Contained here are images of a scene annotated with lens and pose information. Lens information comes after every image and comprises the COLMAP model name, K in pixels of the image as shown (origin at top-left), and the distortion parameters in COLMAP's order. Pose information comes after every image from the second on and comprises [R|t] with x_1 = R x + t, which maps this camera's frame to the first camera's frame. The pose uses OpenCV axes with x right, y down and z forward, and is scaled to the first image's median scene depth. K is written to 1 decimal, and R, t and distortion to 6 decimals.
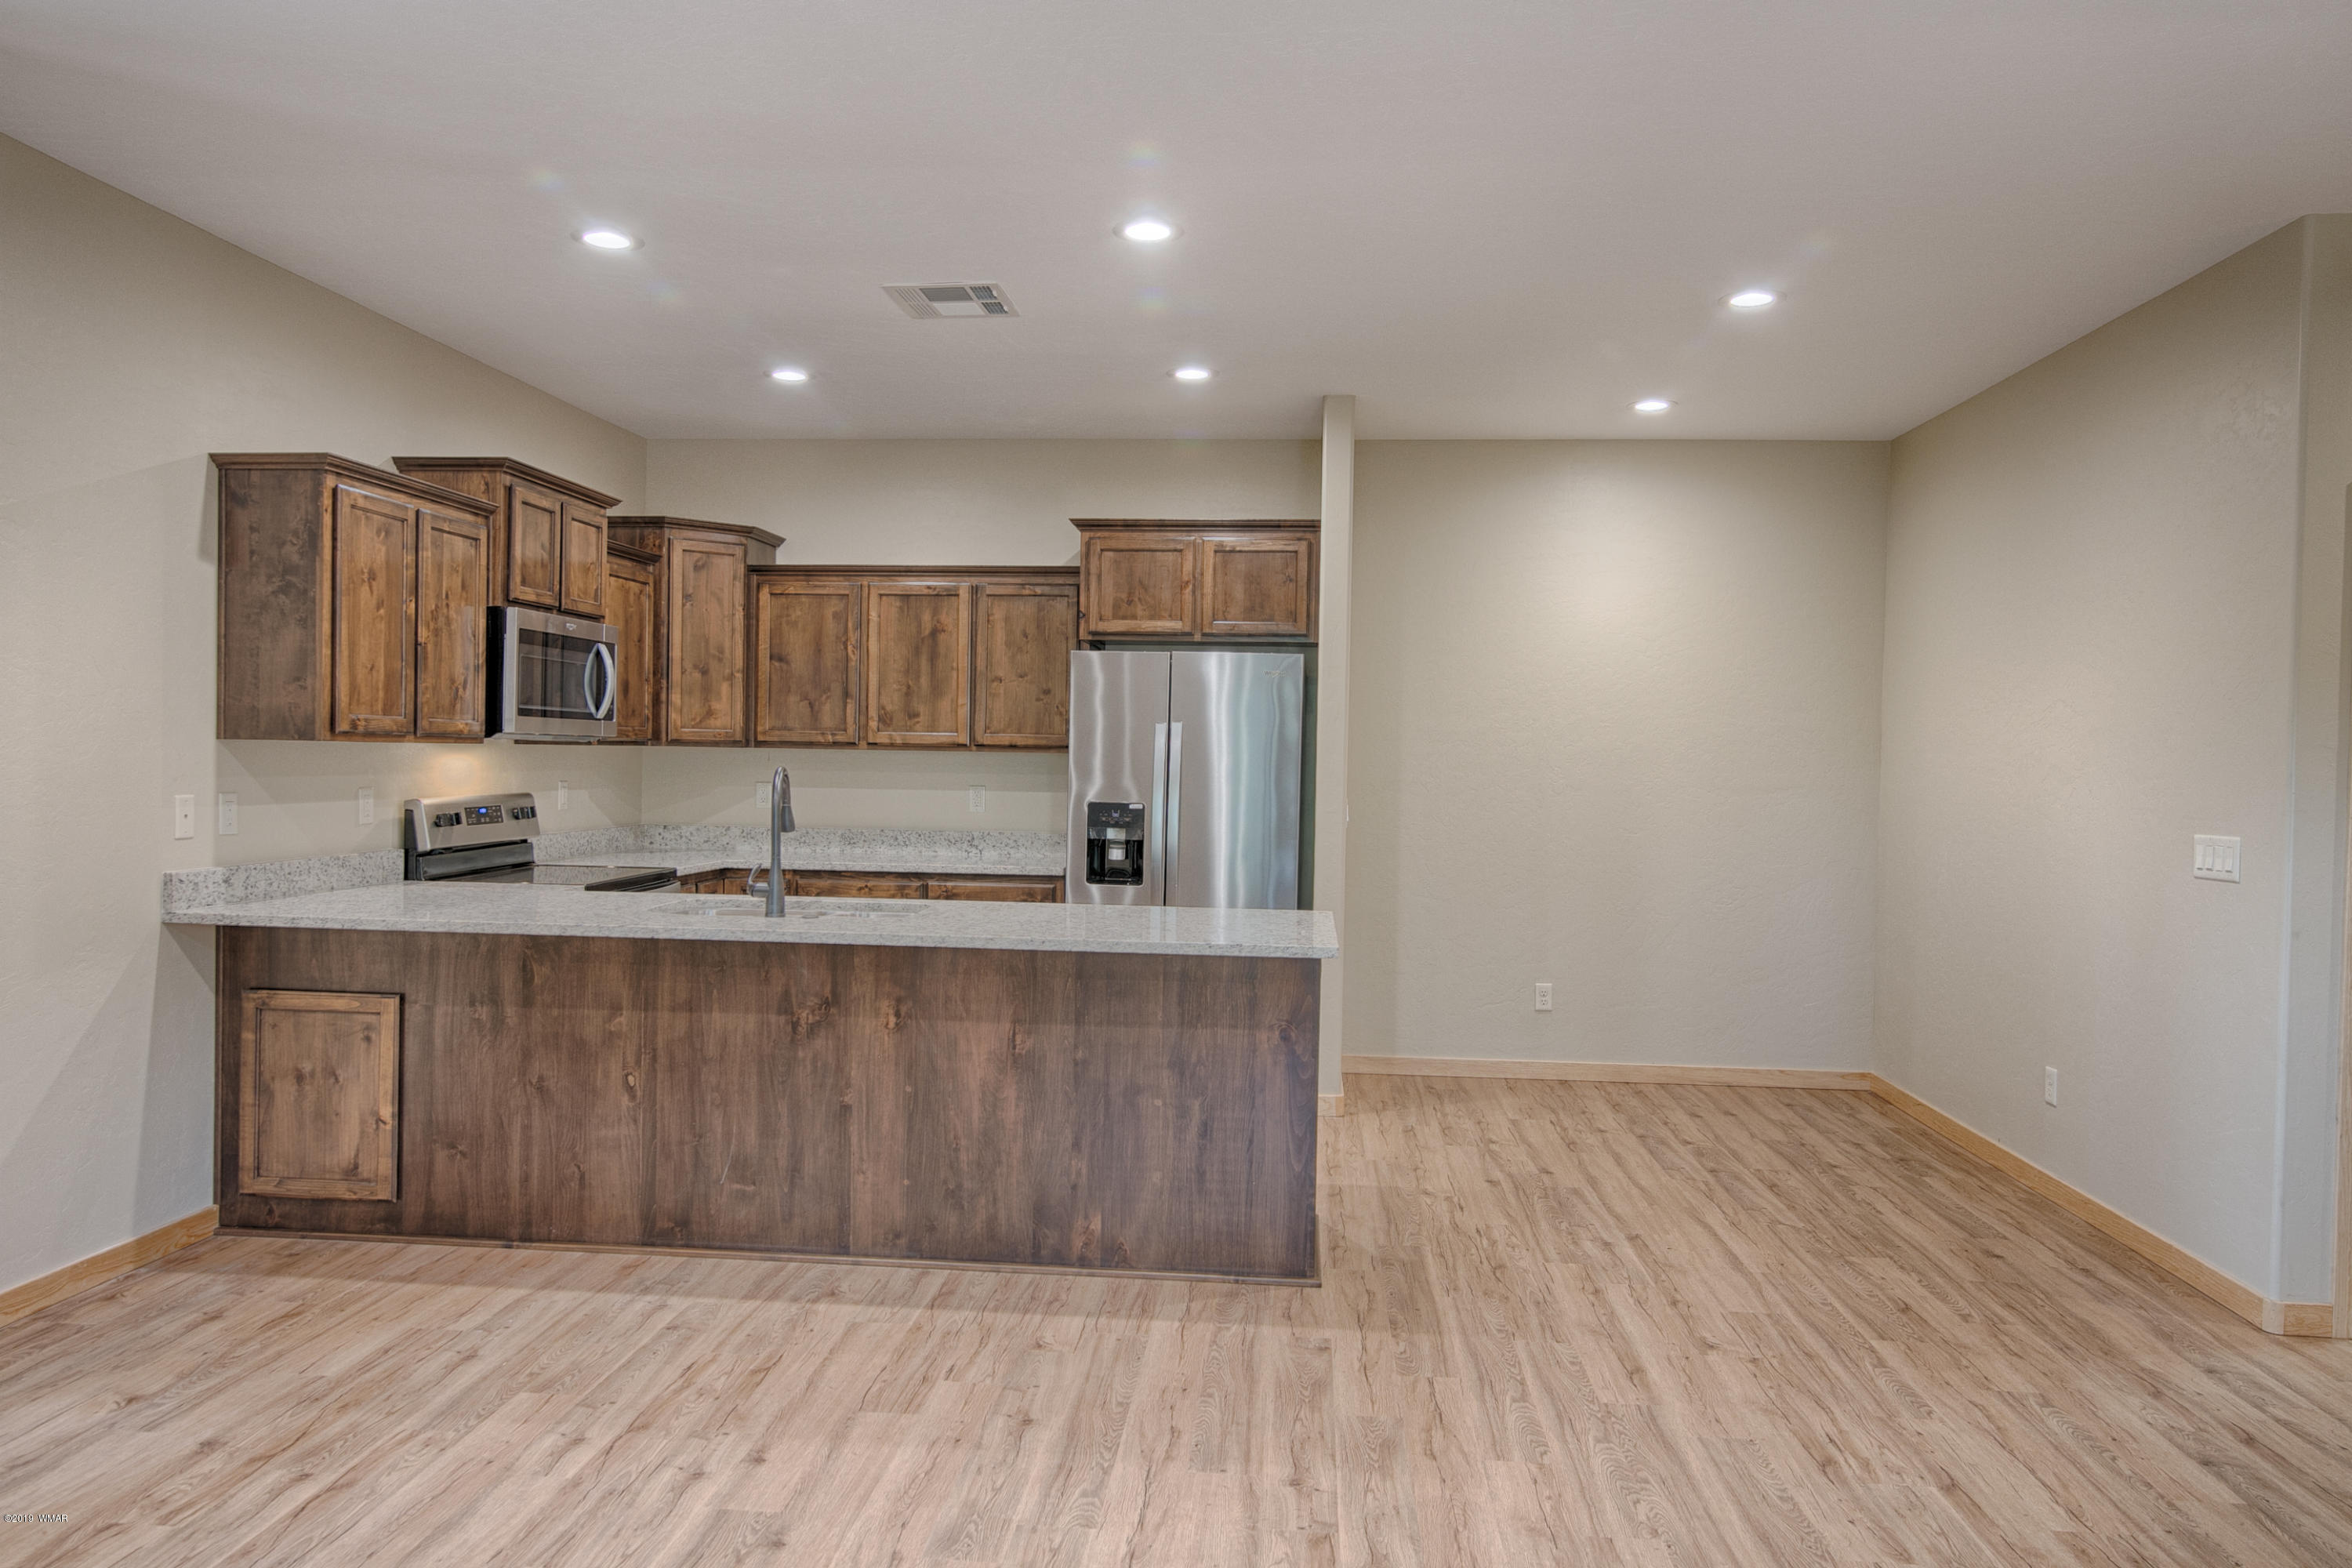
lens RADIAL K [[1559.5, 0, 1180.2], [0, 1559.5, 780.3], [0, 0, 1]] dist [-0.003490, 0.000950]
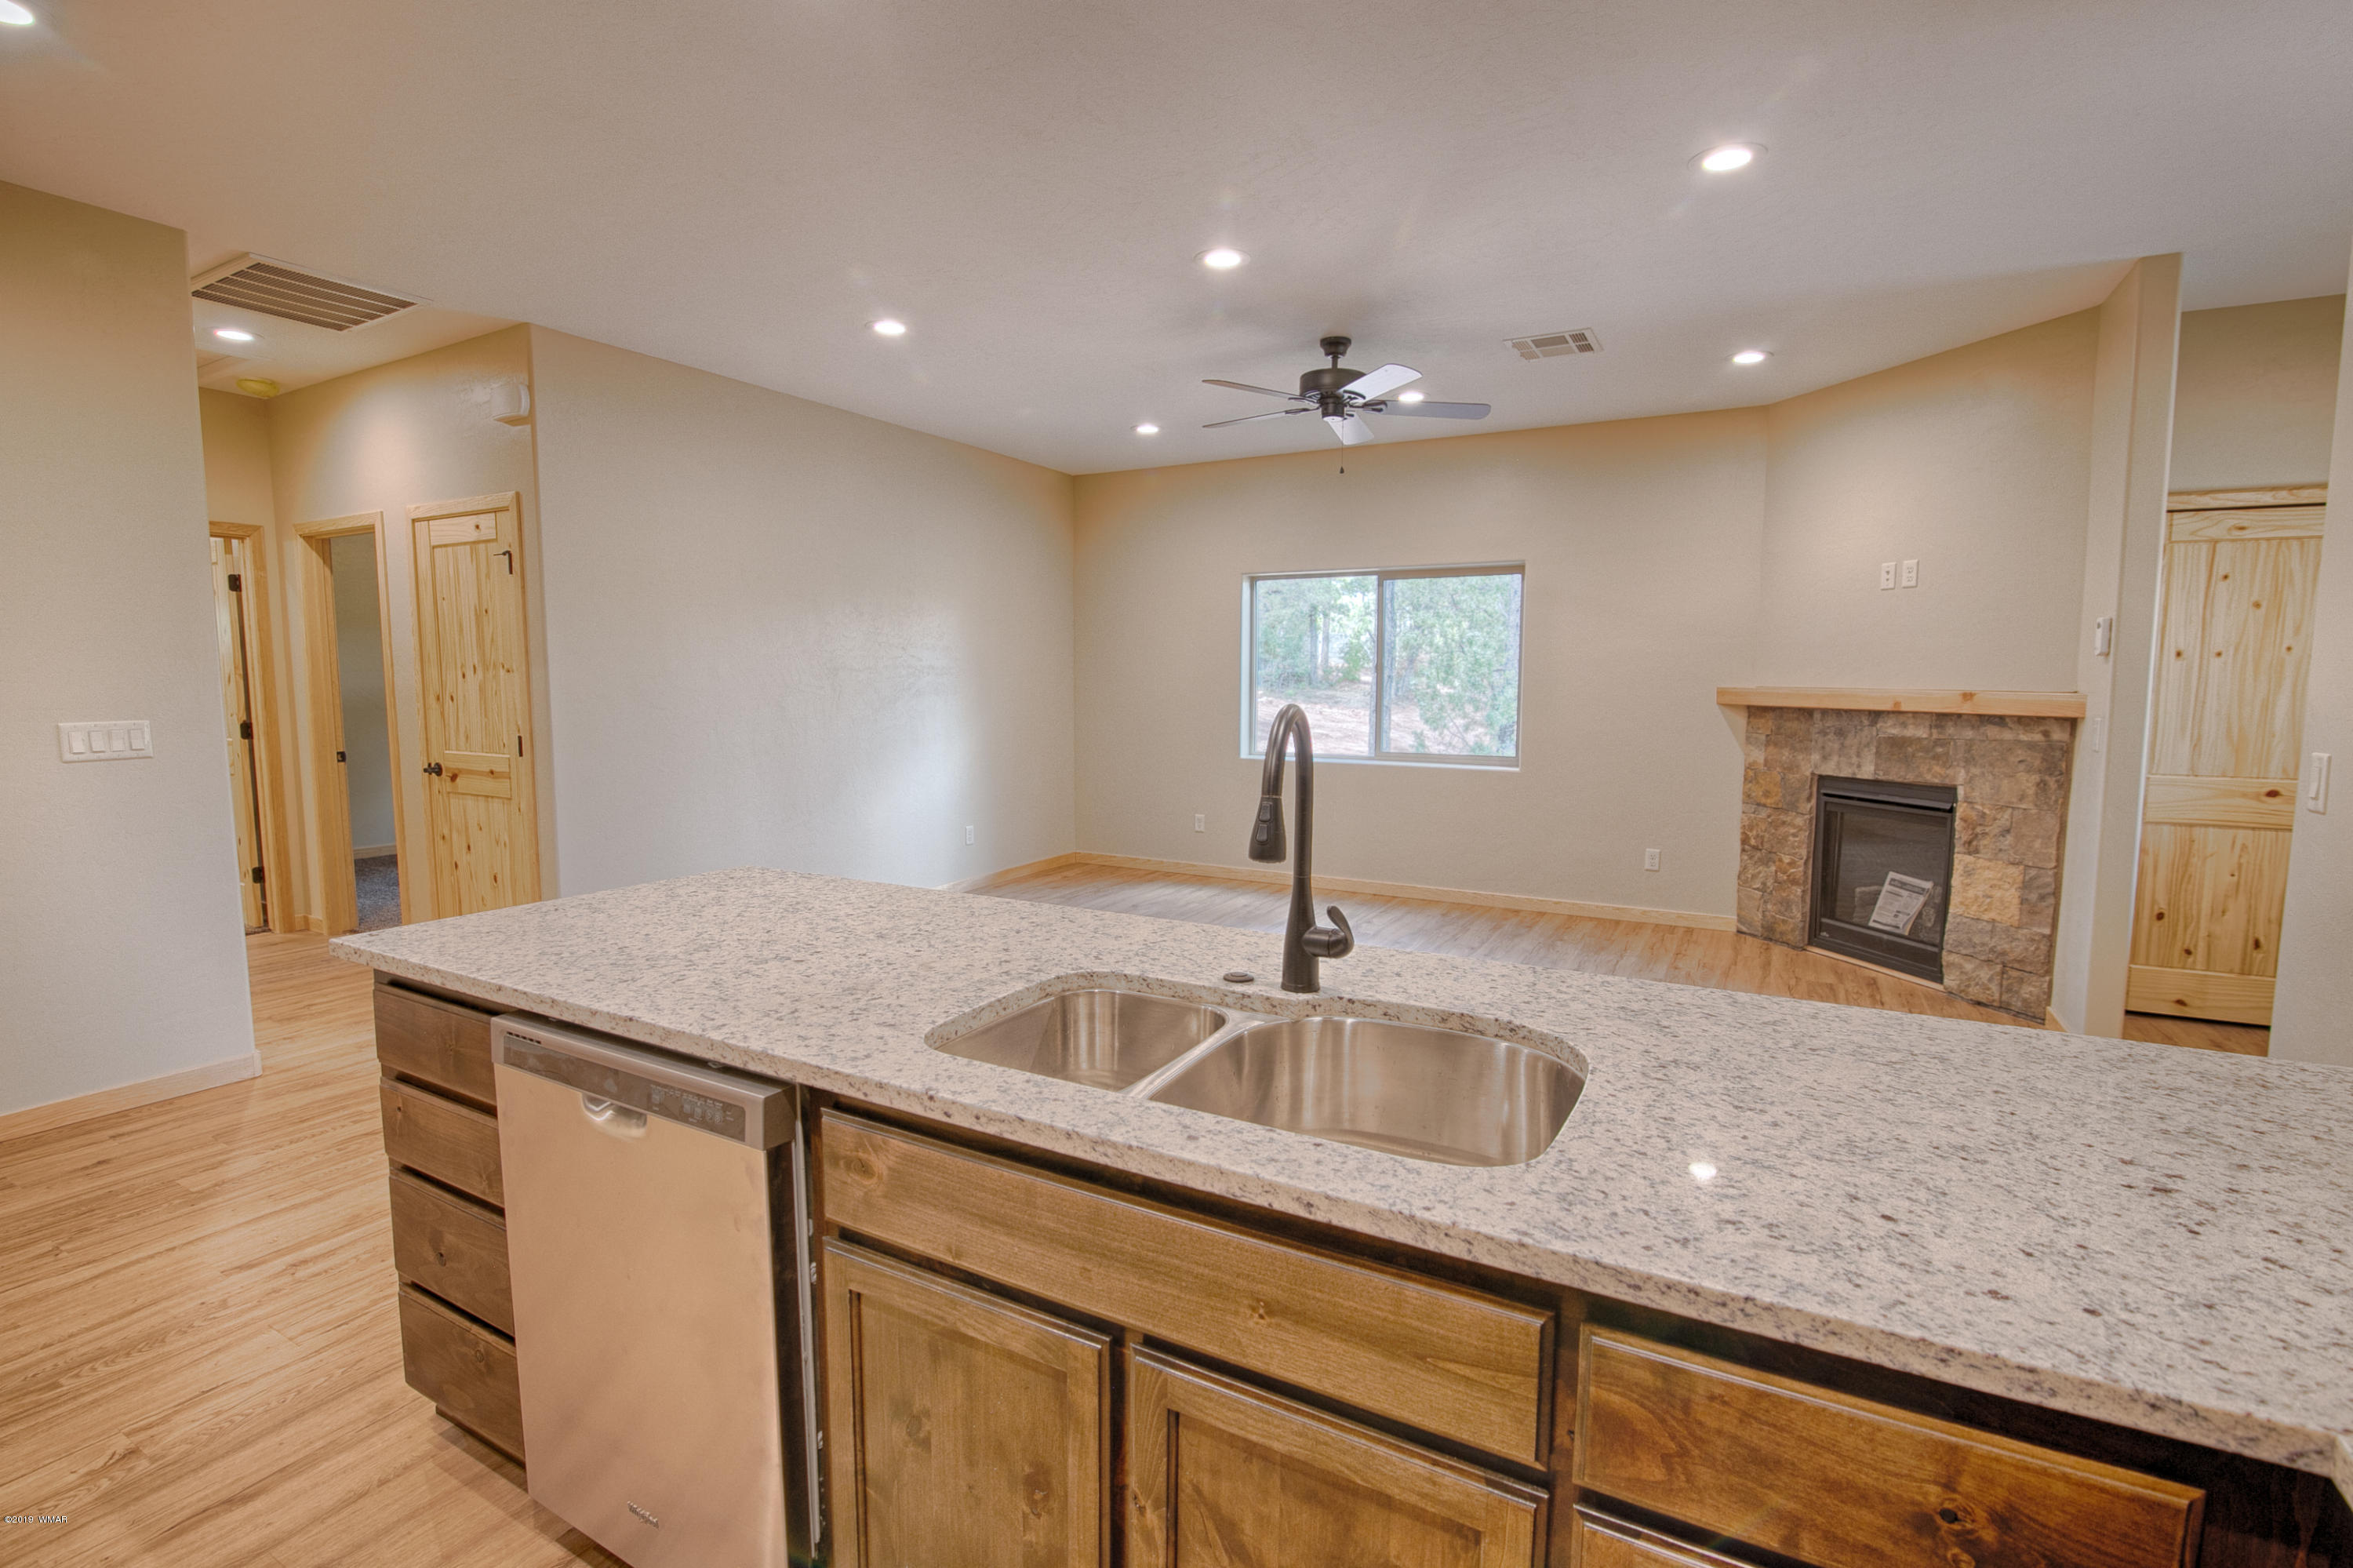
lens RADIAL K [[1078.4, 0, 1180.5], [0, 1078.4, 783.0], [0, 0, 1]] dist [-0.022228, 0.002155]
pose [[-0.910830, -0.062999, 0.407947, -0.363451], [-0.014037, 0.992441, 0.121921, -0.024018], [-0.412544, 0.105323, -0.904829, 1.329025]]
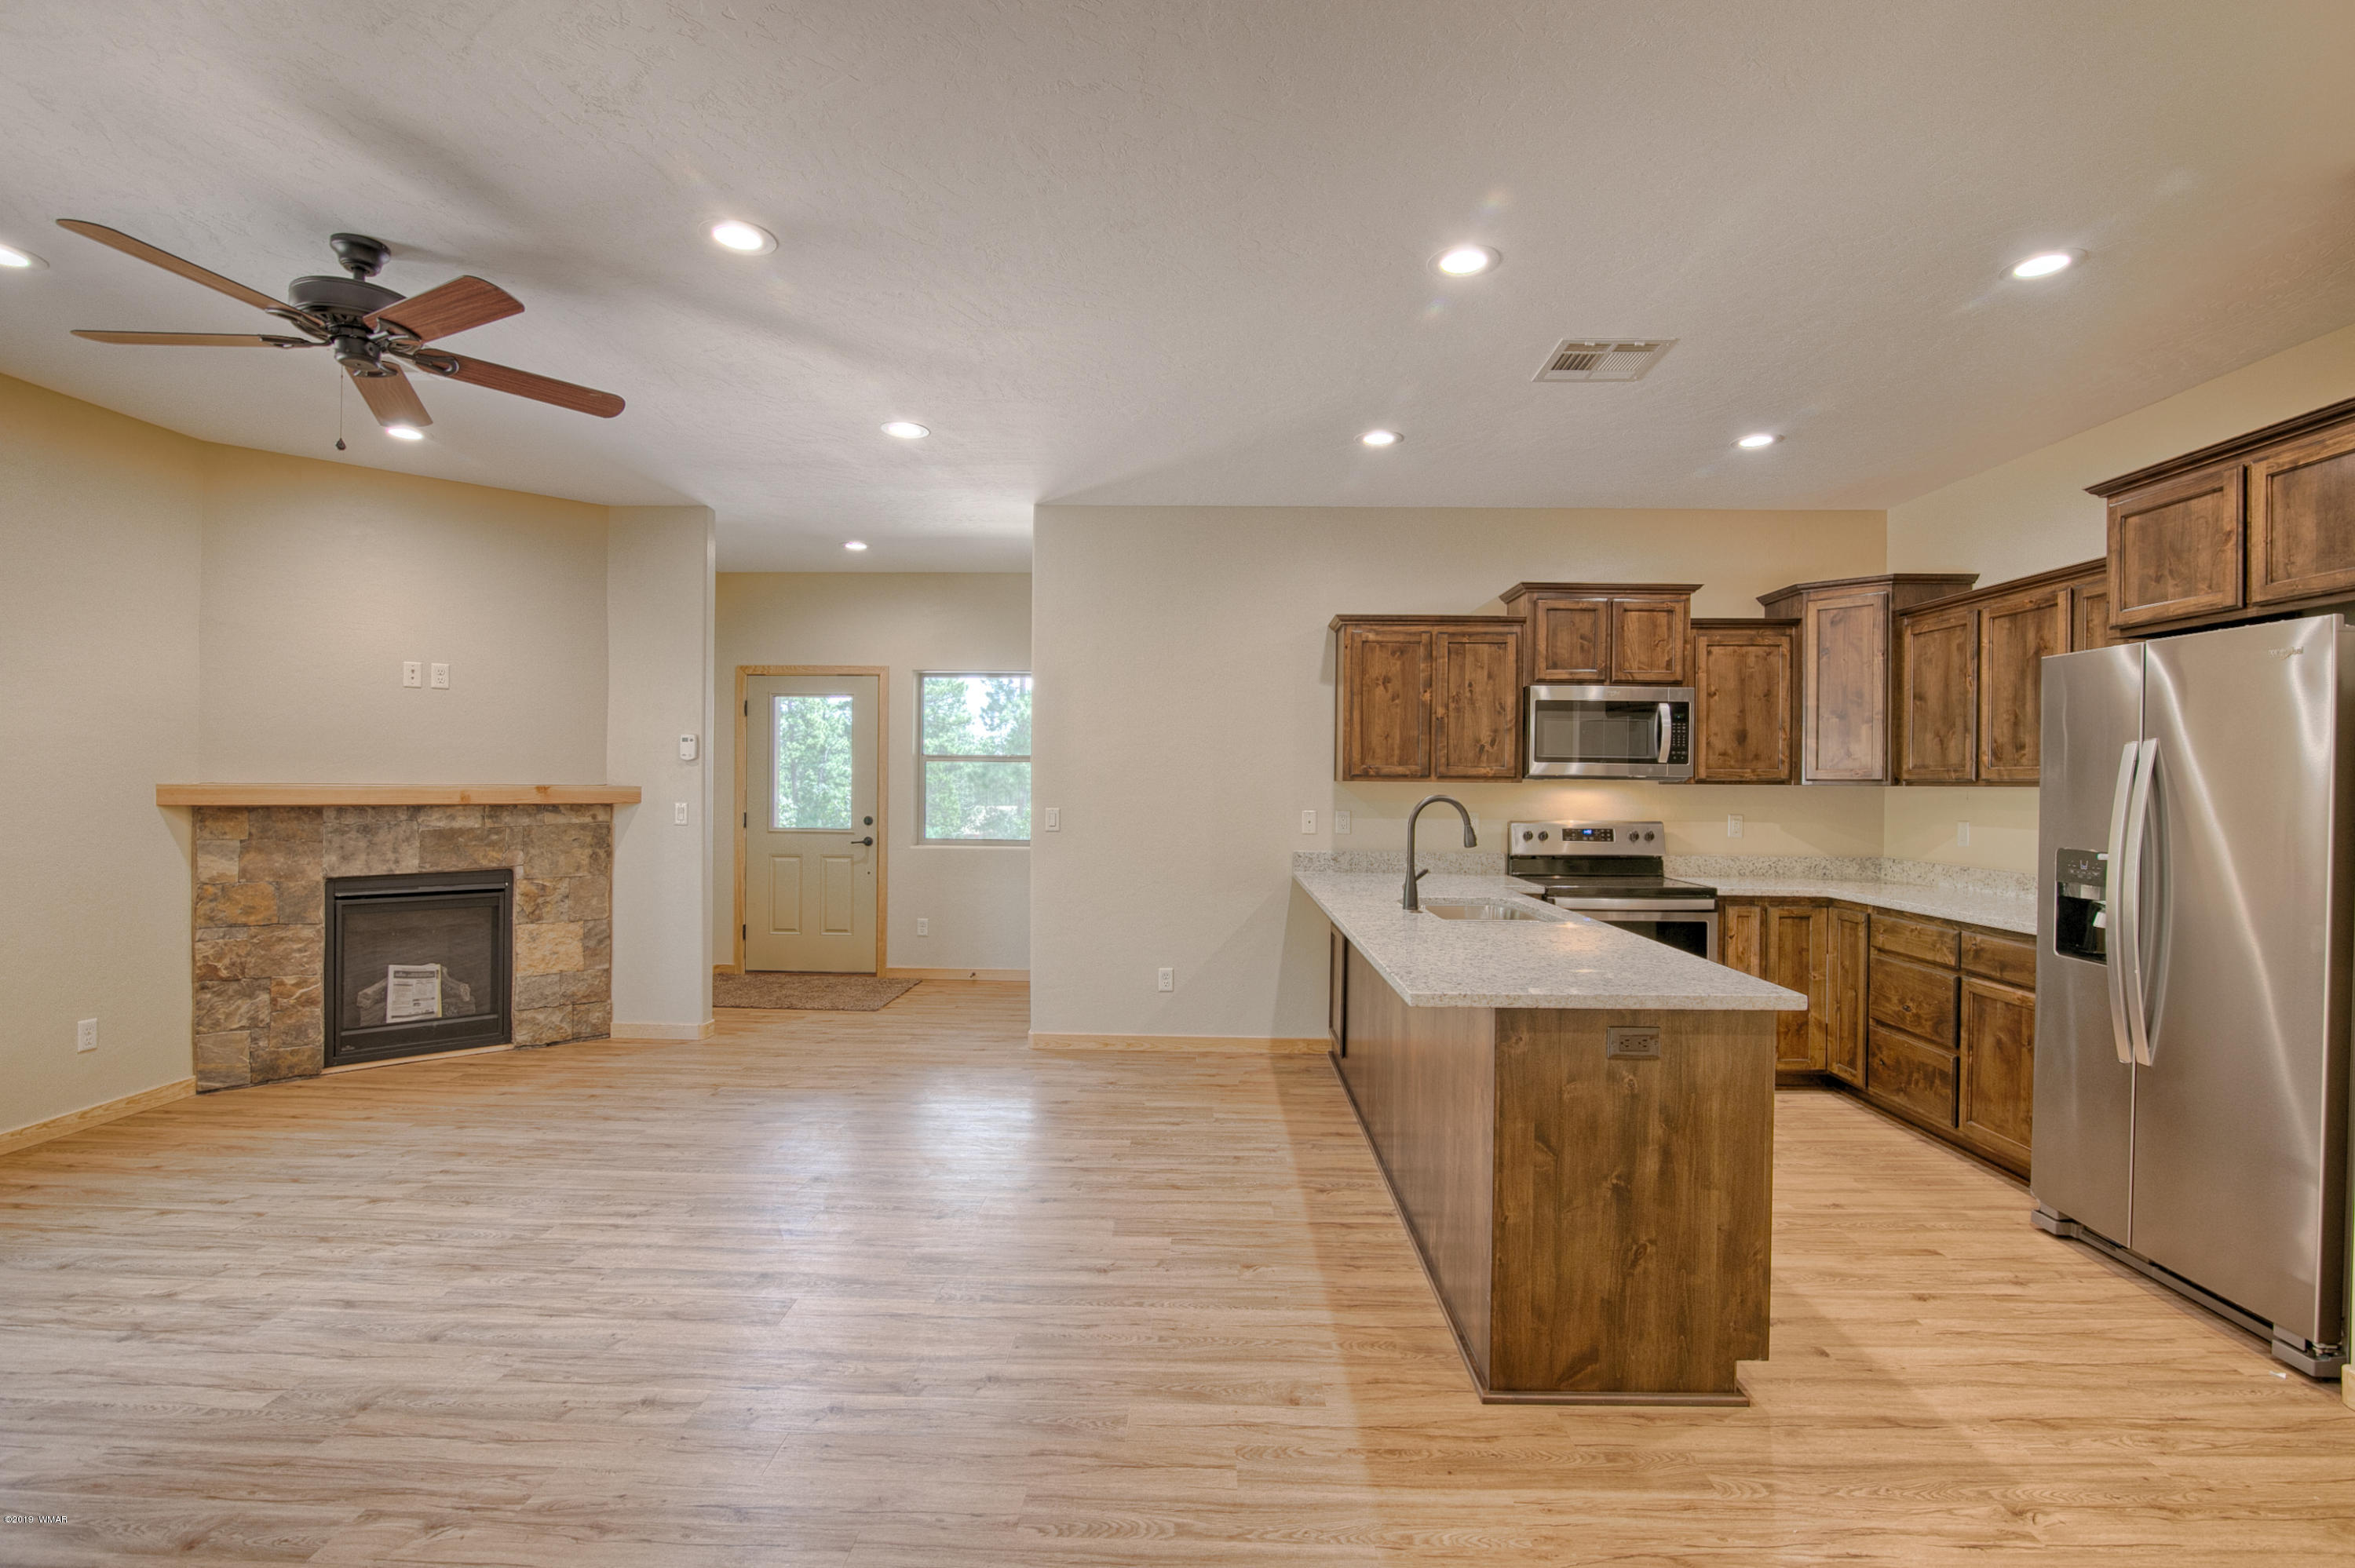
lens RADIAL K [[1079.1, 0, 1178.3], [0, 1079.1, 784.0], [0, 0, 1]] dist [-0.022228, 0.002155]
pose [[0.055947, -0.014859, -0.998323, 0.627347], [-0.025666, 0.999537, -0.016315, 0.002498], [0.998104, 0.026536, 0.055540, 0.747463]]
